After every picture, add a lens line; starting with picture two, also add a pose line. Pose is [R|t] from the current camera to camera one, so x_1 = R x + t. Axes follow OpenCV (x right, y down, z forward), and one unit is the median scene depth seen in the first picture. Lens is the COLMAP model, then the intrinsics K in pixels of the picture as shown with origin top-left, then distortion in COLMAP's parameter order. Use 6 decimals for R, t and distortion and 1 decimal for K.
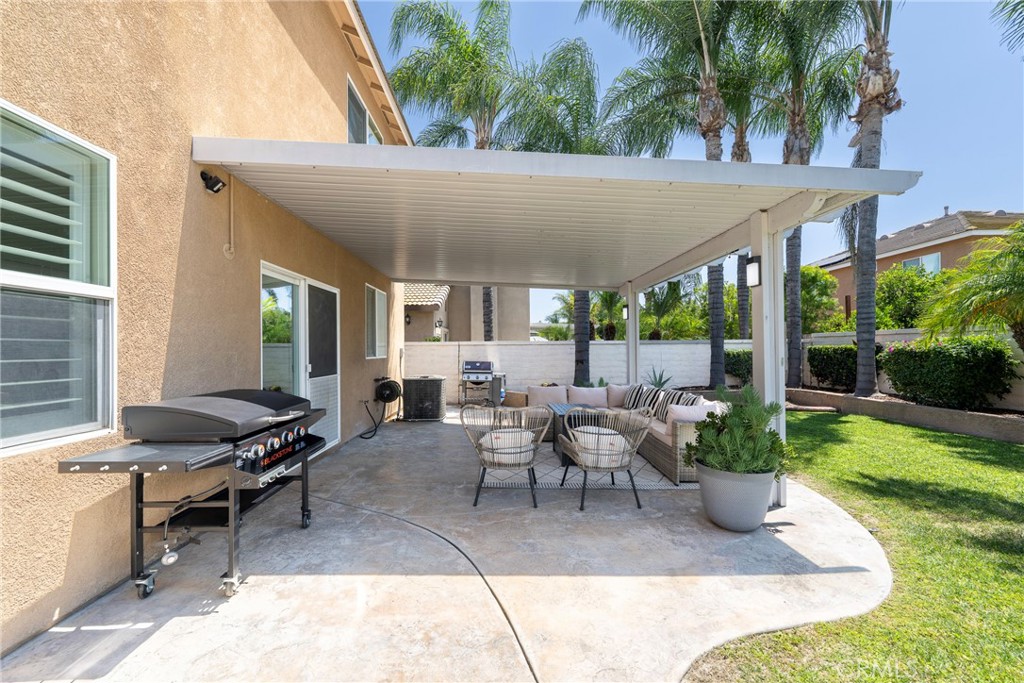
lens RADIAL K [[412.8, 0, 507.2], [0, 412.8, 346.2], [0, 0, 1]] dist [-0.001930, -0.000209]
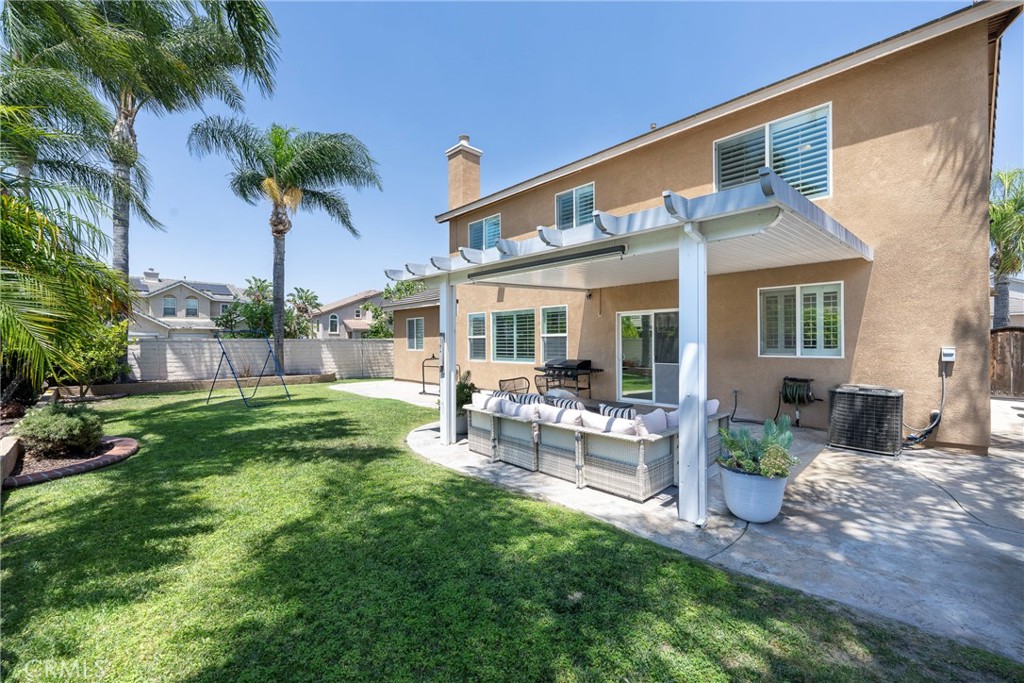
lens RADIAL K [[412.8, 0, 503.5], [0, 412.8, 339.7], [0, 0, 1]] dist [-0.001930, -0.000209]
pose [[-0.737217, 0.008253, -0.675605, 0.711176], [0.017312, 0.999828, -0.006678, -0.015291], [0.675434, -0.016620, -0.737233, 1.029112]]
